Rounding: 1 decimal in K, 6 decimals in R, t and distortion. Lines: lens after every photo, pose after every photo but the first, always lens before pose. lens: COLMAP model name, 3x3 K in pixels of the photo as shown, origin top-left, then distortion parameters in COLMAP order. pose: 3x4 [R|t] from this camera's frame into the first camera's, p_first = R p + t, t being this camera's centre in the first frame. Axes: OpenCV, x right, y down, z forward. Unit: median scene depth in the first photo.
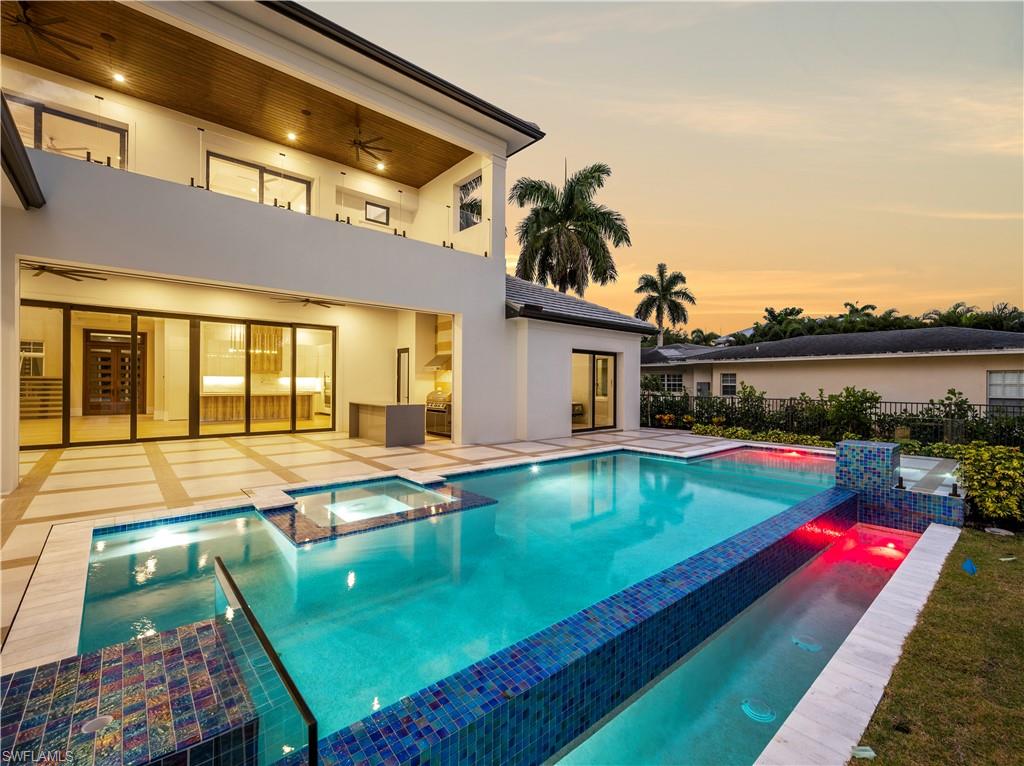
lens RADIAL K [[449.6, 0, 512.0], [0, 449.6, 383.0], [0, 0, 1]] dist [-0.011094, 0.000207]
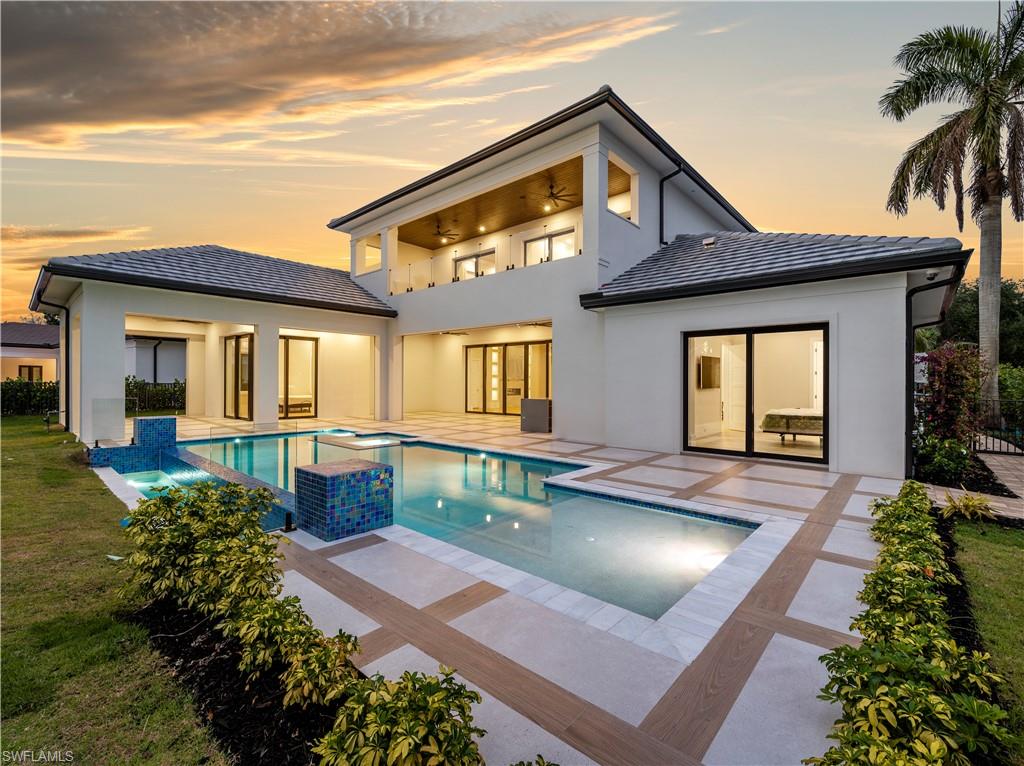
lens RADIAL K [[451.0, 0, 524.0], [0, 451.0, 383.2], [0, 0, 1]] dist [0.001280, 0.000056]
pose [[0.139425, -0.008256, -0.990198, 0.909827], [-0.006800, 0.999934, -0.009295, 0.016834], [0.990209, 0.008029, 0.139360, 0.734736]]
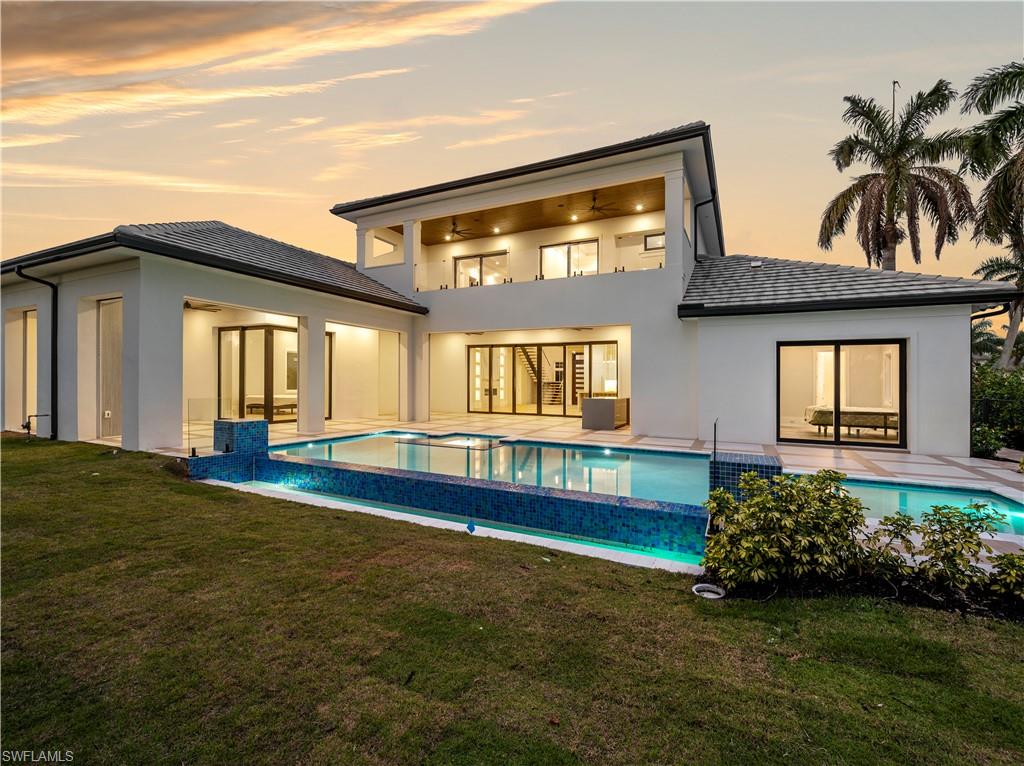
lens RADIAL K [[449.6, 0, 512.0], [0, 449.6, 383.0], [0, 0, 1]] dist [-0.011094, 0.000207]
pose [[0.381604, -0.006737, -0.924301, 0.809270], [-0.011169, 0.999867, -0.011899, 0.020693], [0.924258, 0.014864, 0.381478, 0.242832]]
